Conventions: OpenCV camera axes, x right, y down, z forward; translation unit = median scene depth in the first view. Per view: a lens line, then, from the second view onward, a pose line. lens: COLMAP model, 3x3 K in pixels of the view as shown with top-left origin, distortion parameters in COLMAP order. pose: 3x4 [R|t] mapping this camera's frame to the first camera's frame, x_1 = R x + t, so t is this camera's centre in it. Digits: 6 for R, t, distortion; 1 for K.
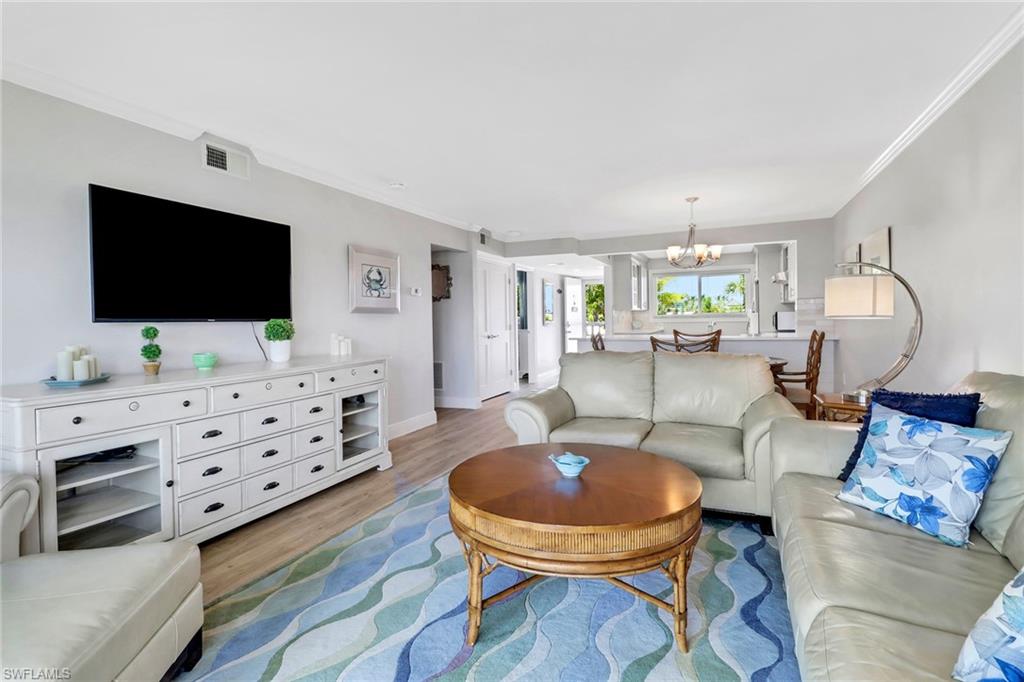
lens RADIAL K [[491.0, 0, 505.4], [0, 491.0, 318.5], [0, 0, 1]] dist [0.003539, -0.009110]
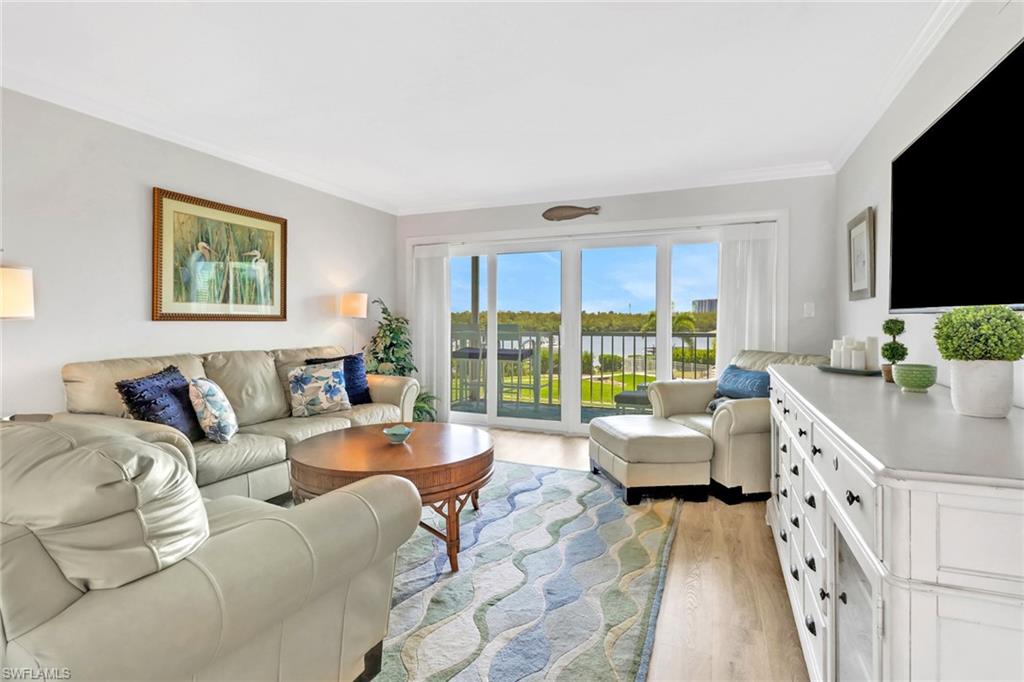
lens RADIAL K [[491.0, 0, 505.4], [0, 491.0, 318.5], [0, 0, 1]] dist [0.003539, -0.009110]
pose [[-0.999579, 0.021175, -0.019851, -0.096486], [0.021243, 0.999769, -0.003224, 0.005655], [0.019778, -0.003644, -0.999798, 1.741144]]
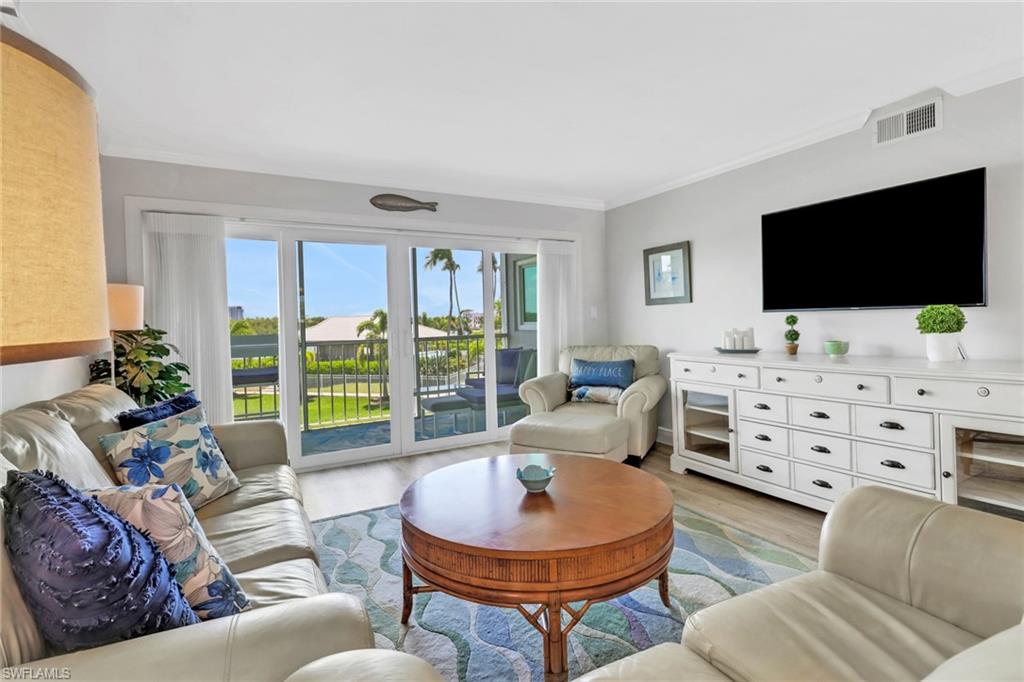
lens RADIAL K [[491.0, 0, 505.4], [0, 491.0, 318.5], [0, 0, 1]] dist [0.003539, -0.009110]
pose [[-0.601534, 0.032231, -0.798196, 0.688843], [0.039412, 0.999166, 0.010644, -0.015656], [0.797874, -0.025055, -0.602303, 1.167345]]
